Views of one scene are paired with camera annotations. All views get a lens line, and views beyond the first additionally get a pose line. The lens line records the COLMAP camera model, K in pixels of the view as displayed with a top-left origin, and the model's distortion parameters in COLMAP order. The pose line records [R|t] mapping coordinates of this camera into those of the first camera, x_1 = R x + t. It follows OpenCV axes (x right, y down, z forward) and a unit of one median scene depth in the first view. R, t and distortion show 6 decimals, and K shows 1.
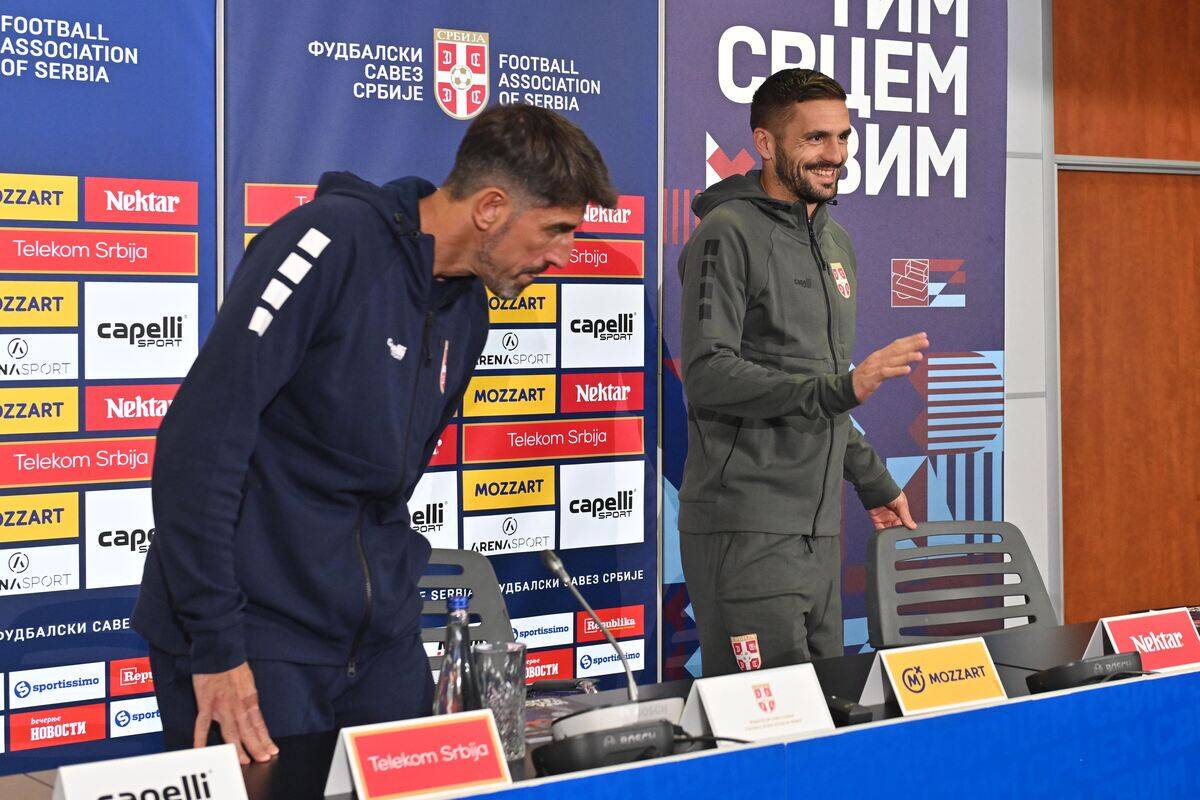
lens RADIAL K [[1805.0, 0, 600.0], [0, 1805.0, 400.0], [0, 0, 1]] dist [0.009104, 0.060134]
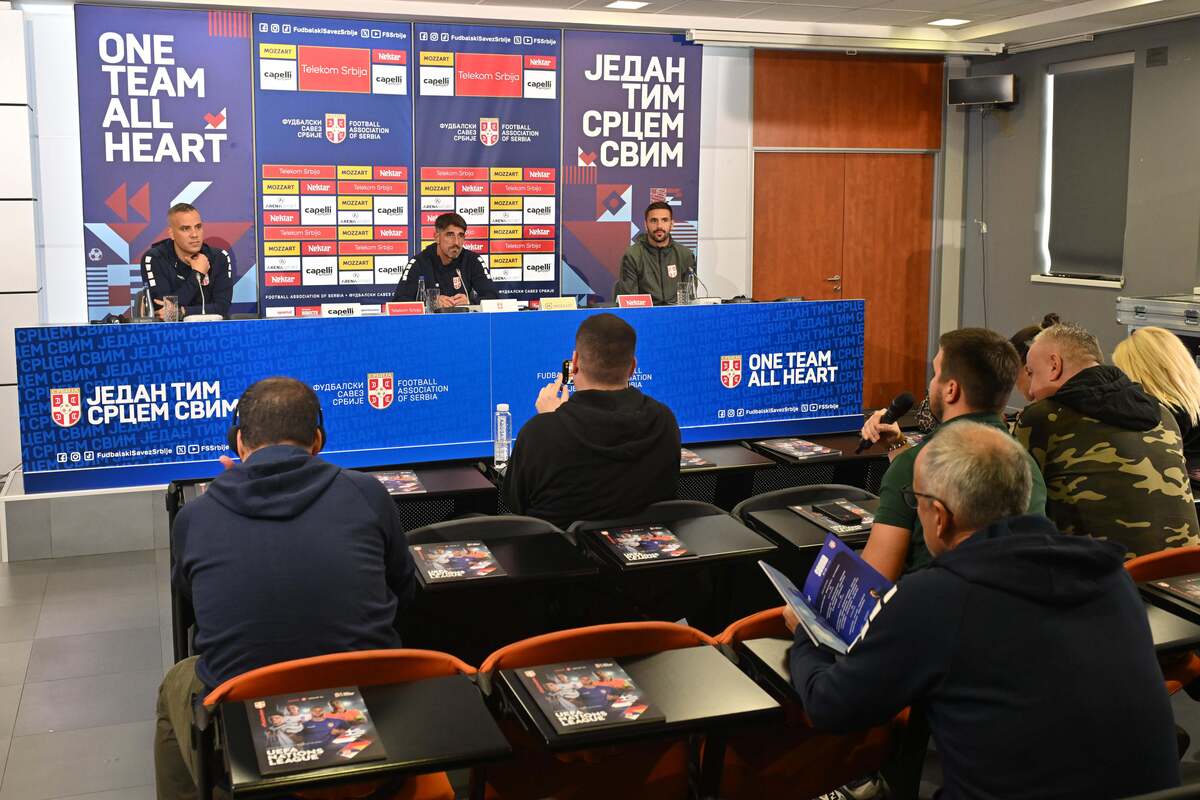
lens RADIAL K [[1096.7, 0, 600.0], [0, 1096.7, 400.0], [0, 0, 1]] dist [-0.009502, -0.002204]
pose [[0.962257, 0.056172, -0.266284, 0.577212], [-0.020706, 0.990742, 0.134168, 0.025225], [0.271355, -0.123590, 0.954511, -0.768119]]
